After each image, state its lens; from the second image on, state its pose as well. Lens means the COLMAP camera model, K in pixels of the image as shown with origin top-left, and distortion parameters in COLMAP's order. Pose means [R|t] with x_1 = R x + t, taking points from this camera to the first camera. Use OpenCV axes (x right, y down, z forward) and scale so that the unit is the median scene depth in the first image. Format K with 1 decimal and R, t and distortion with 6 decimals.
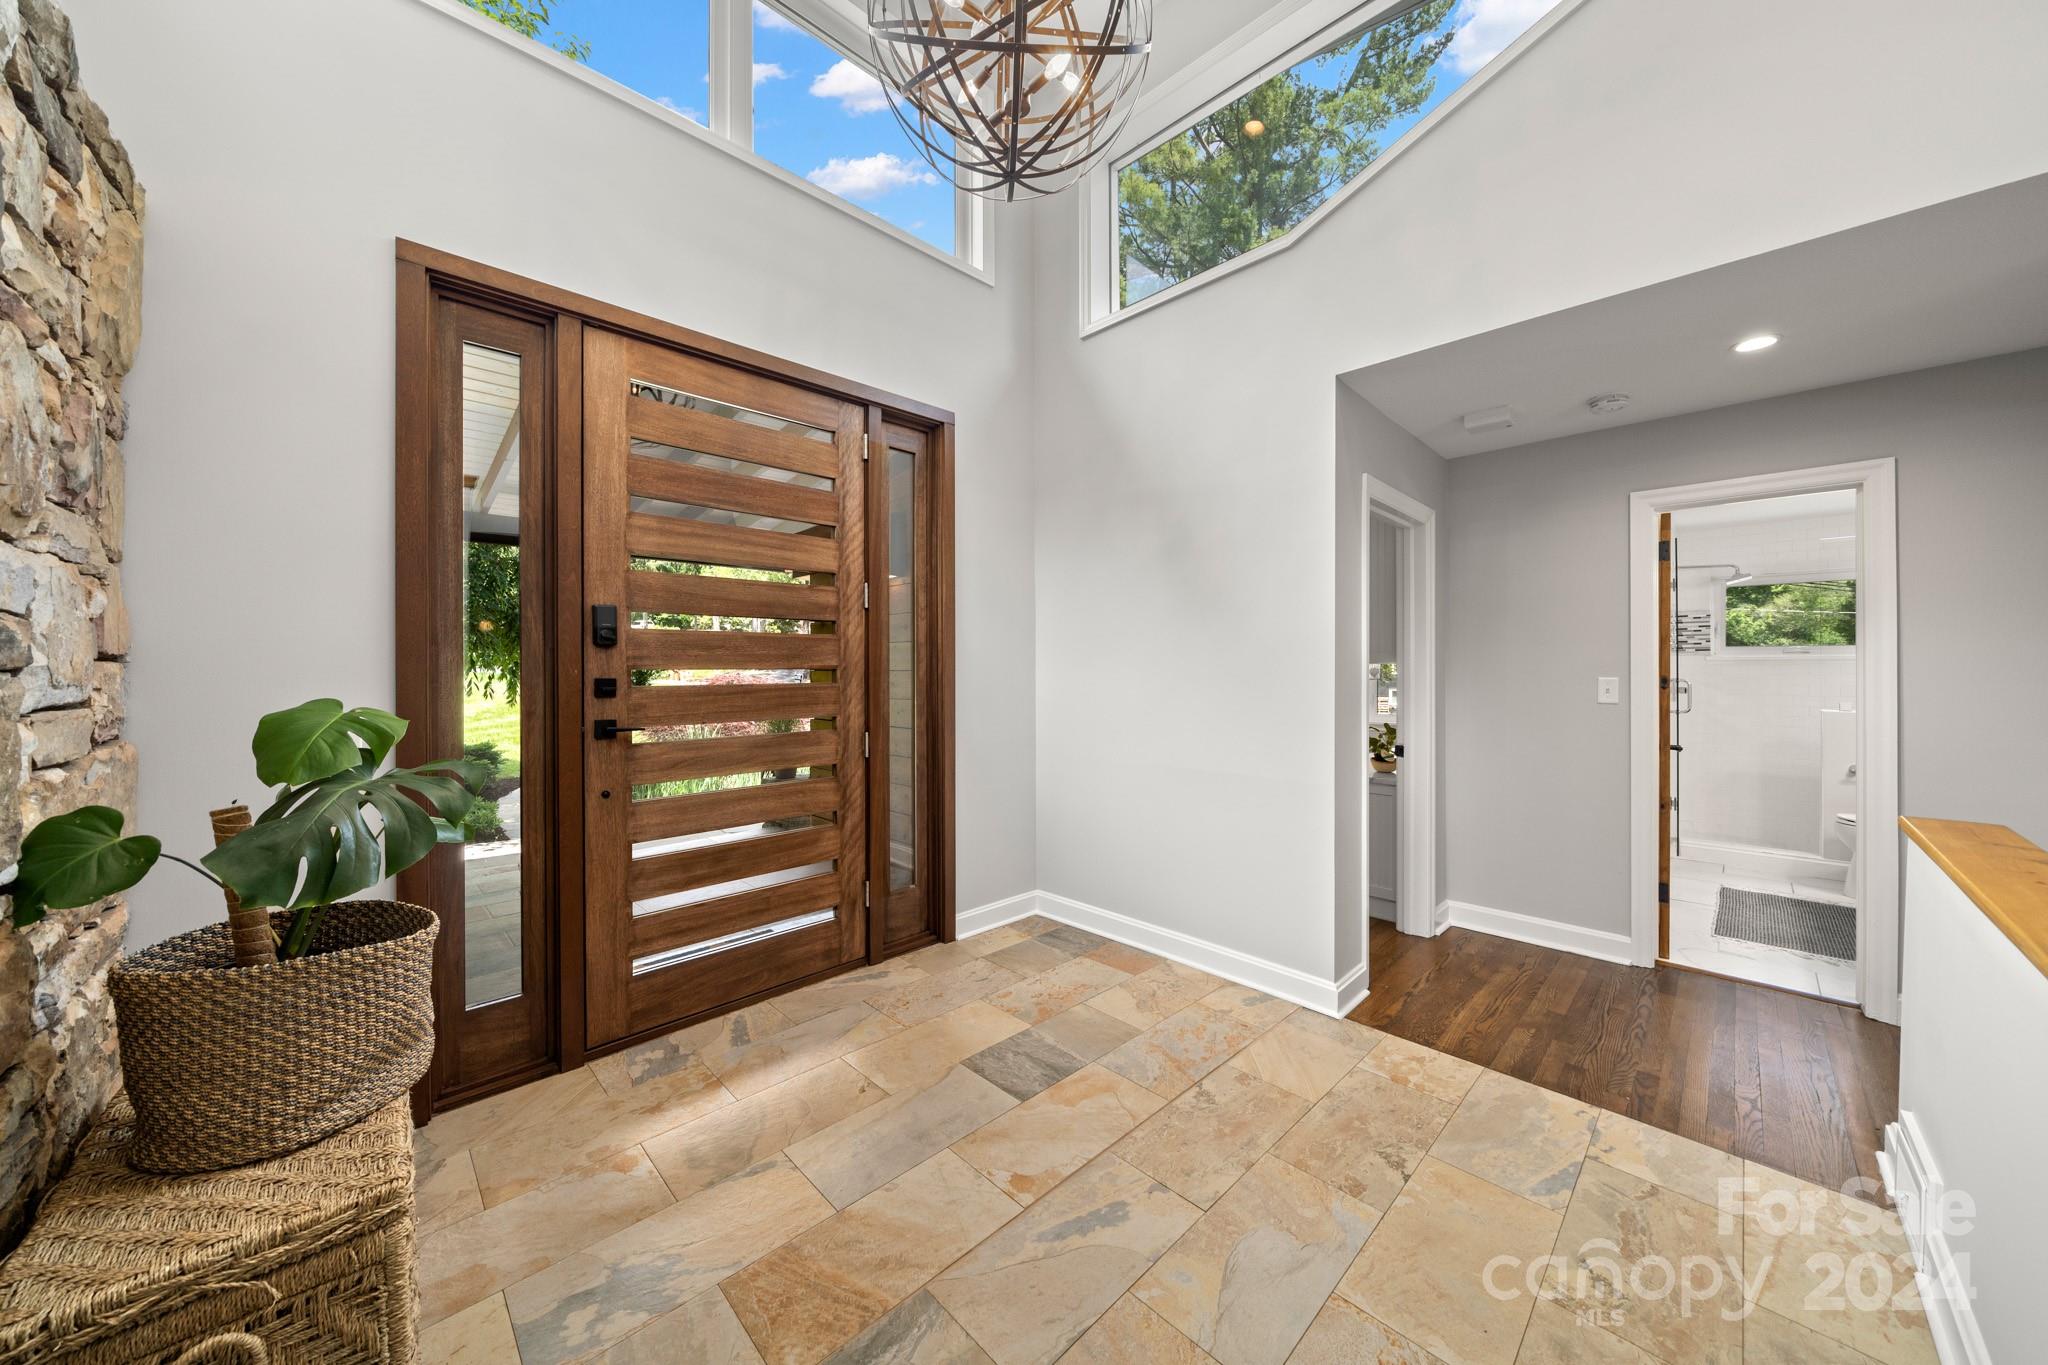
lens RADIAL K [[704.7, 0, 1026.1], [0, 704.7, 668.8], [0, 0, 1]] dist [0.000500, -0.000078]
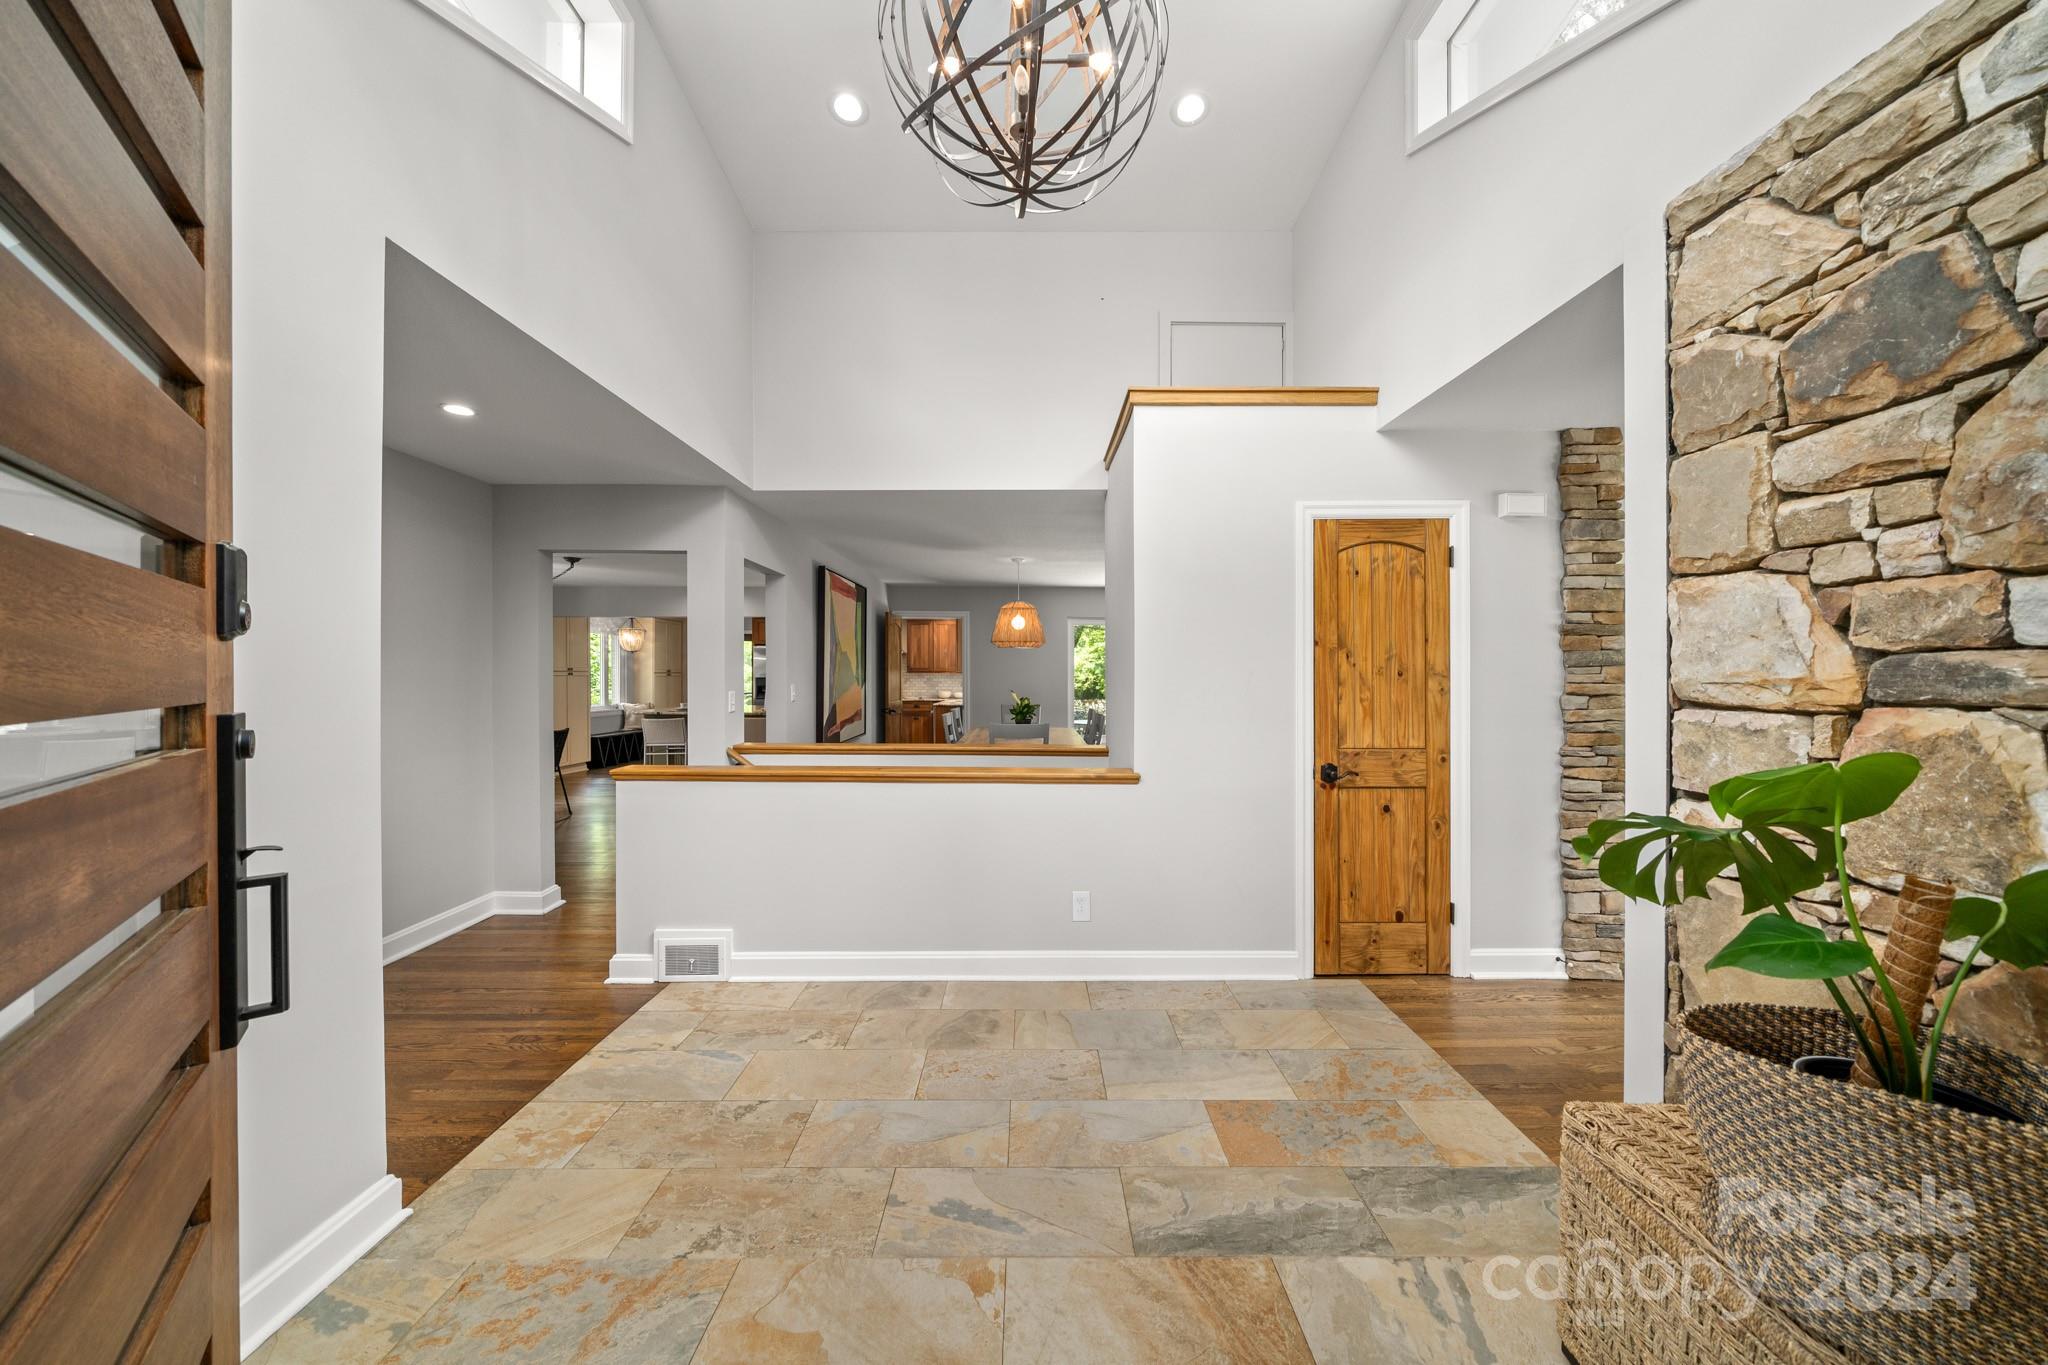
lens RADIAL K [[704.7, 0, 1029.6], [0, 704.7, 679.3], [0, 0, 1]] dist [0.000500, -0.000078]
pose [[-0.721253, -0.007884, 0.692626, -0.466569], [-0.003820, 0.999965, 0.007405, -0.017931], [-0.692661, 0.002695, -0.721259, 1.140761]]
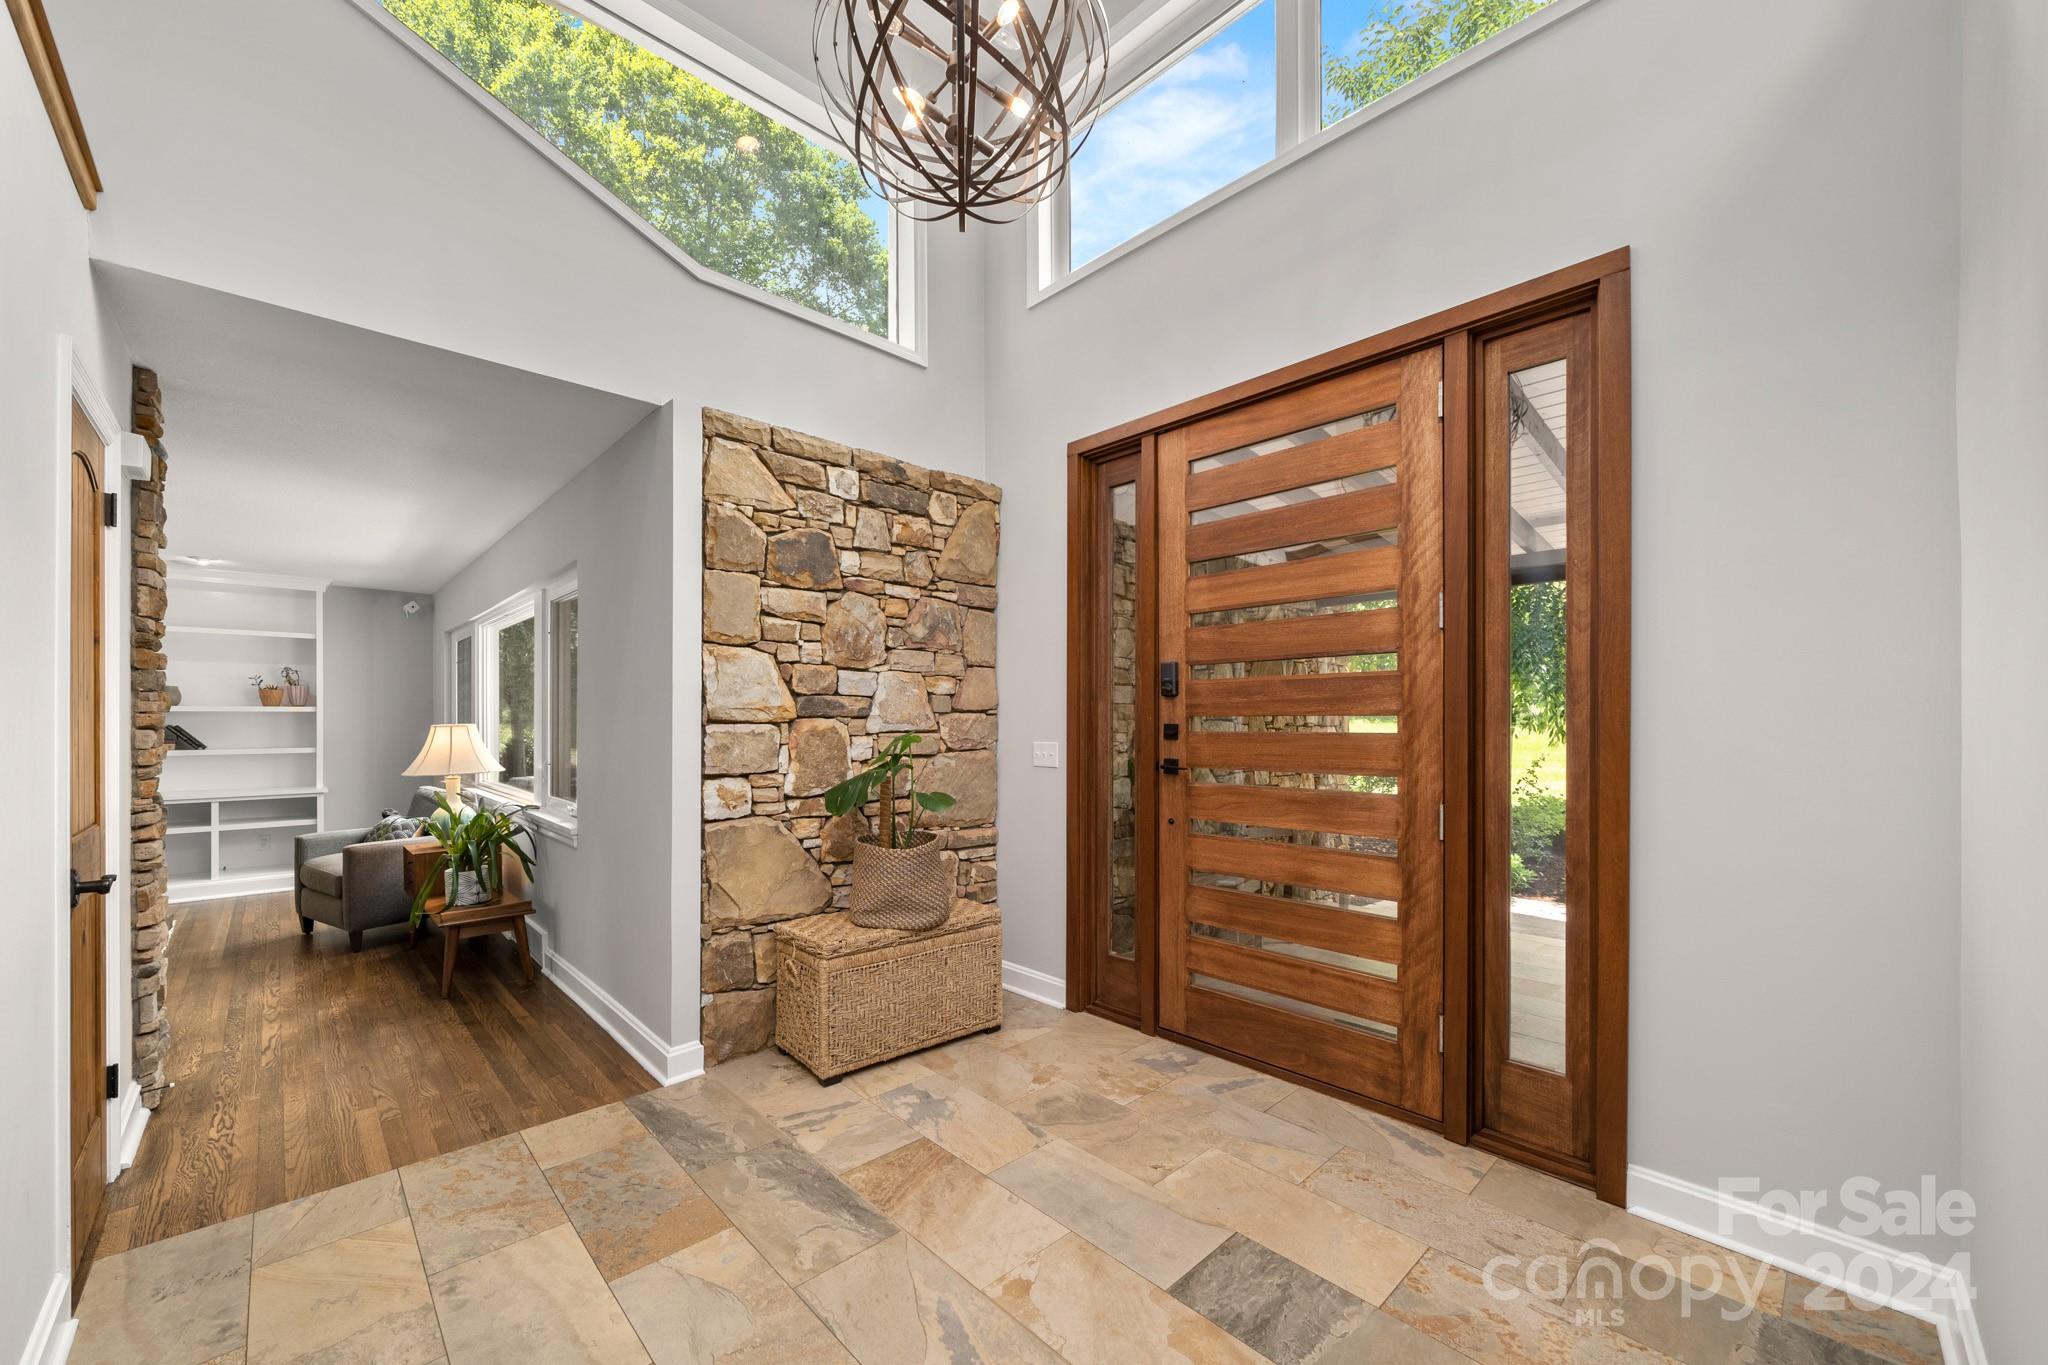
lens RADIAL K [[789.9, 0, 1002.7], [0, 789.9, 720.9], [0, 0, 1]] dist [0.002994, 0.000145]
pose [[-0.025757, 0.003980, -0.999660, 0.716616], [0.002337, 0.999990, 0.003921, 0.002765], [0.999666, -0.002235, -0.025766, 0.724142]]
